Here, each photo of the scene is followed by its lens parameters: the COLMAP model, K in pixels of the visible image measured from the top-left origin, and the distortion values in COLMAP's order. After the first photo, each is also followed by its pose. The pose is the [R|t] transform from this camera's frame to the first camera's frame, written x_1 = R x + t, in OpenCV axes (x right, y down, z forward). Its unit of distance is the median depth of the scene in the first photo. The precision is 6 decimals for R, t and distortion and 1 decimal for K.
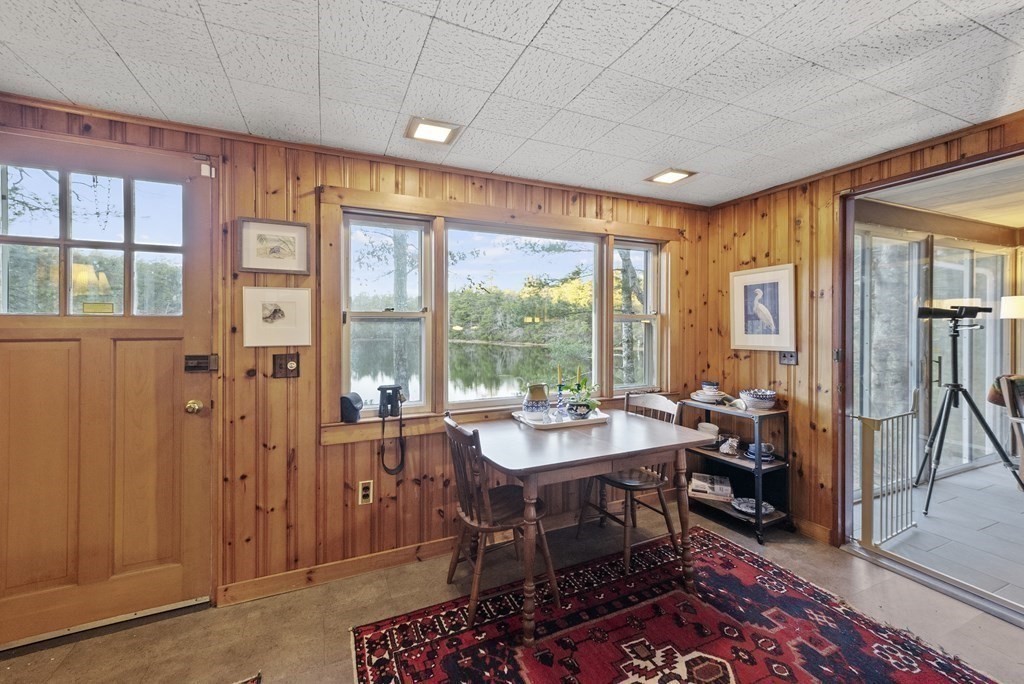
lens RADIAL K [[415.2, 0, 506.7], [0, 415.2, 324.4], [0, 0, 1]] dist [0.005553, 0.001722]
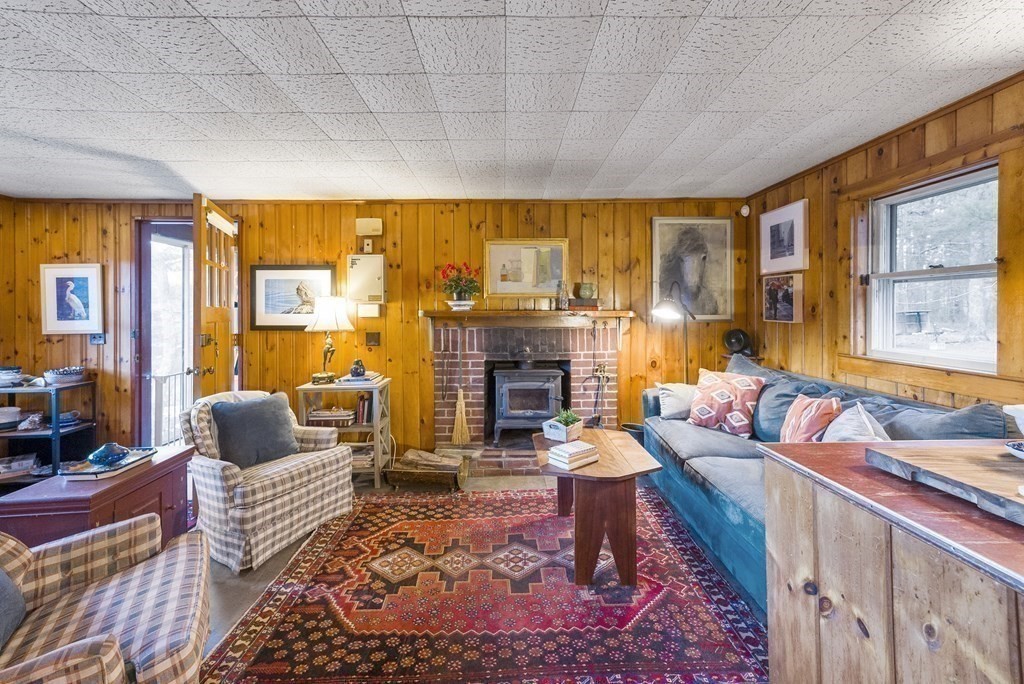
lens RADIAL K [[415.2, 0, 517.7], [0, 415.2, 307.2], [0, 0, 1]] dist [0.005553, 0.001722]
pose [[0.379491, 0.005370, 0.925180, -0.008767], [0.001890, 0.999977, -0.006579, -0.004100], [-0.925194, 0.004245, 0.379472, -0.816947]]
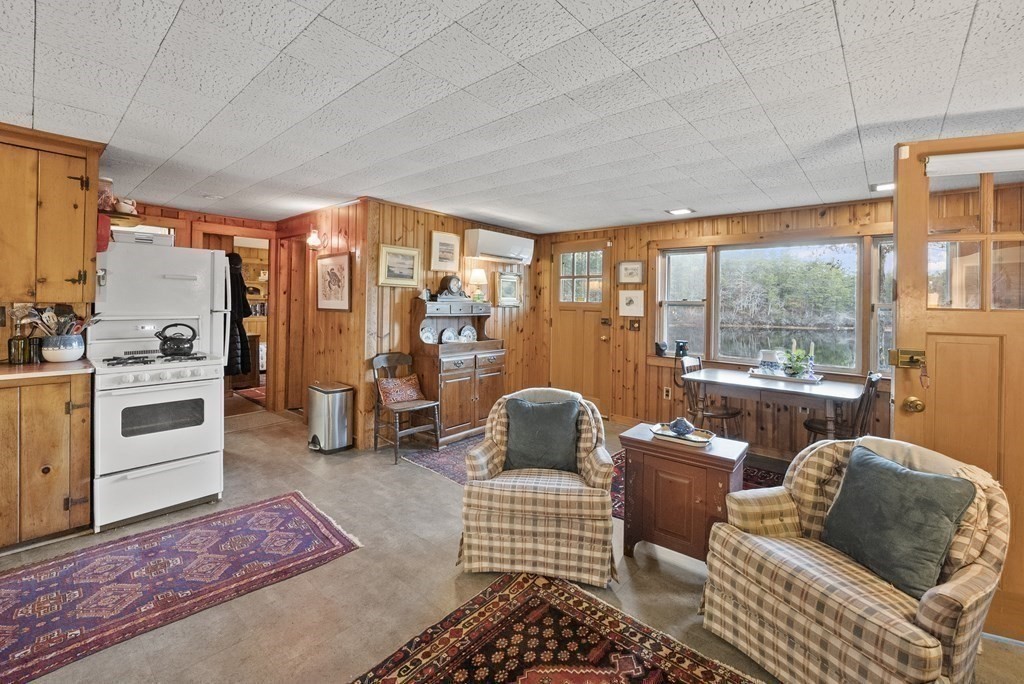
lens RADIAL K [[442.0, 0, 496.8], [0, 442.0, 297.8], [0, 0, 1]] dist [-0.011031, 0.002117]
pose [[0.392143, -0.000099, -0.919904, 1.295851], [-0.019853, 0.999766, -0.008571, -0.011549], [0.919690, 0.021624, 0.392049, -0.577684]]
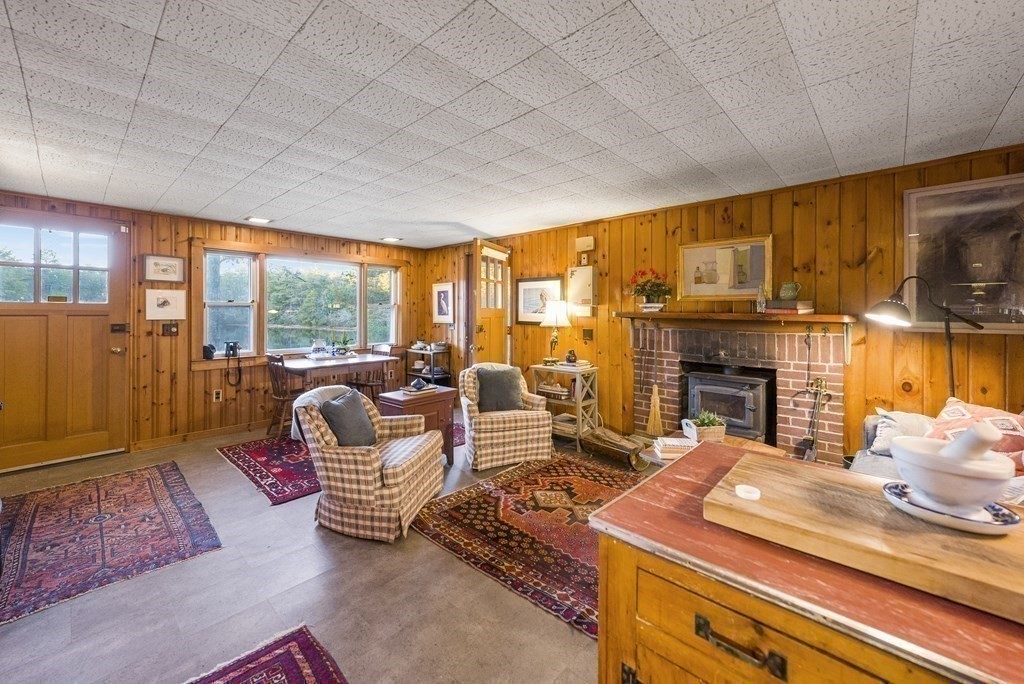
lens RADIAL K [[415.2, 0, 517.1], [0, 415.2, 312.4], [0, 0, 1]] dist [0.005553, 0.001722]
pose [[0.916494, 0.005374, 0.400012, 0.166338], [-0.008513, 0.999945, 0.006071, -0.008013], [-0.399958, -0.008970, 0.916490, -1.375649]]
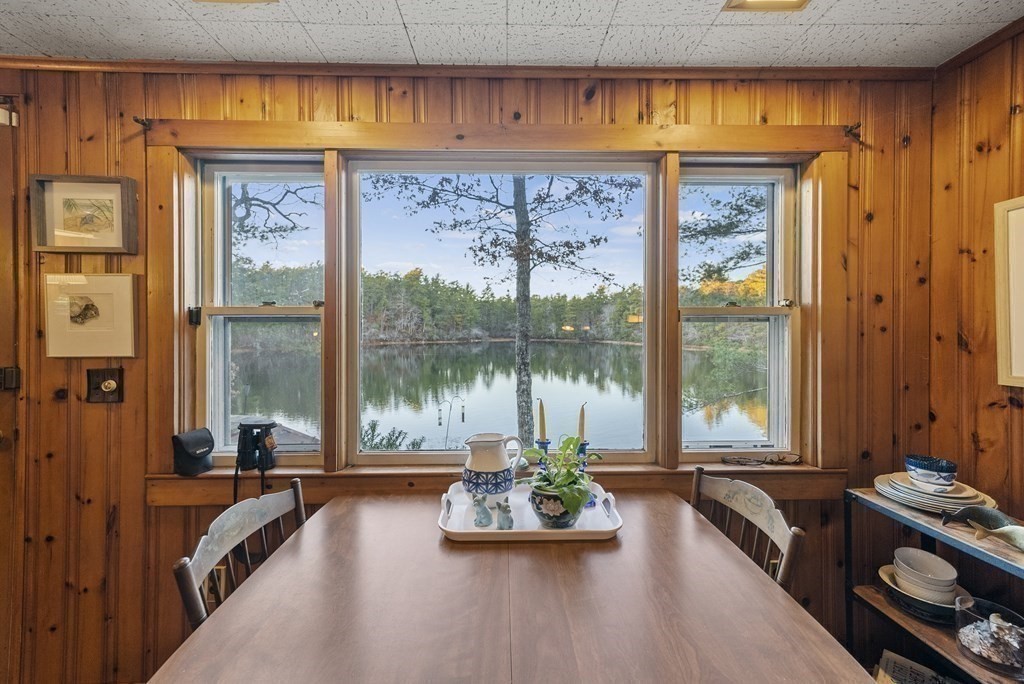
lens RADIAL K [[415.2, 0, 514.1], [0, 415.2, 325.1], [0, 0, 1]] dist [0.005553, 0.001722]
pose [[0.922420, 0.000448, -0.386187, 0.358018], [-0.000784, 0.999999, -0.000714, -0.001942], [0.386187, 0.000962, 0.922420, 0.596102]]
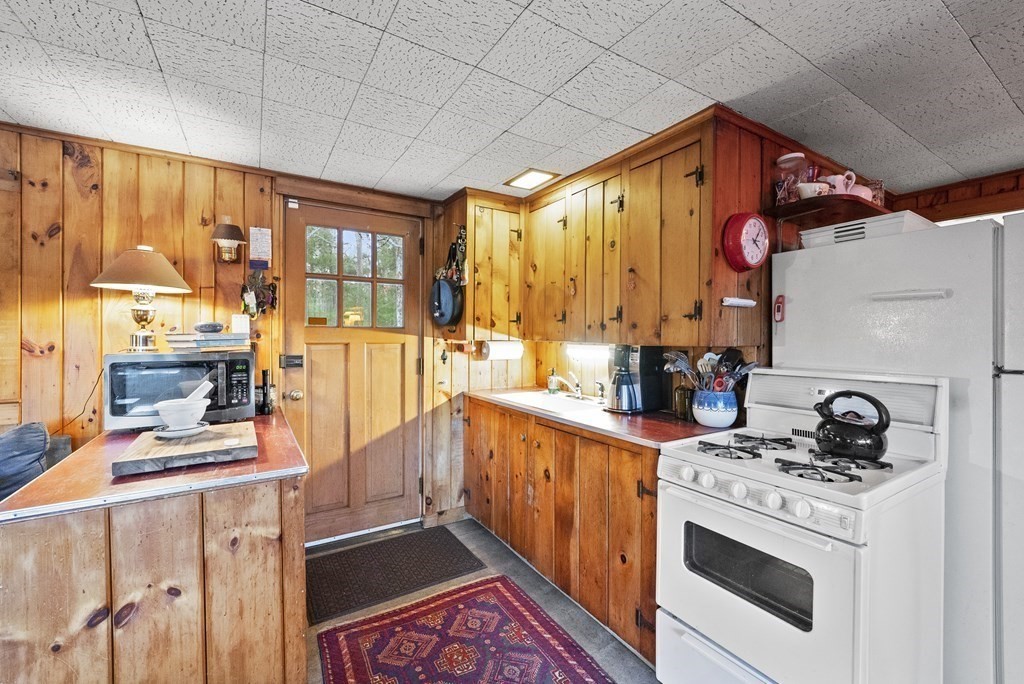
lens RADIAL K [[415.2, 0, 499.0], [0, 415.2, 343.0], [0, 0, 1]] dist [0.005553, 0.001722]
pose [[-0.993509, 0.001423, -0.113742, 0.176941], [-0.000458, 0.999864, 0.016505, -0.005914], [0.113750, 0.016450, -0.993373, -0.391859]]
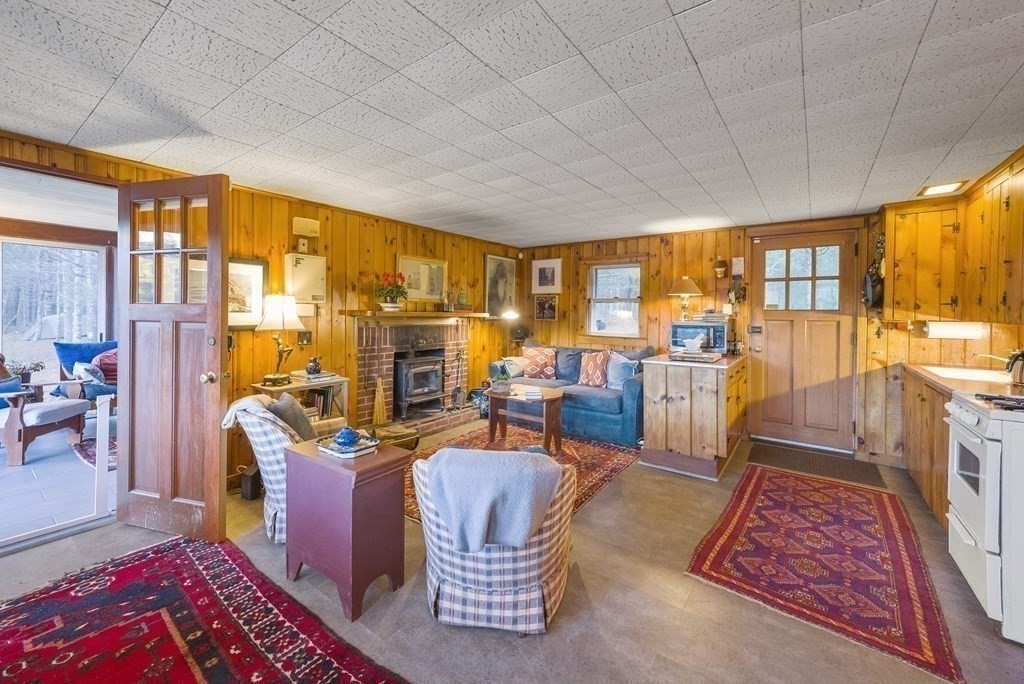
lens RADIAL K [[415.2, 0, 511.1], [0, 415.2, 311.1], [0, 0, 1]] dist [0.005553, 0.001722]
pose [[-0.503967, 0.000595, 0.863723, -0.557220], [-0.012237, 0.999894, -0.007829, 0.004581], [-0.863636, -0.014515, -0.503907, 0.461446]]
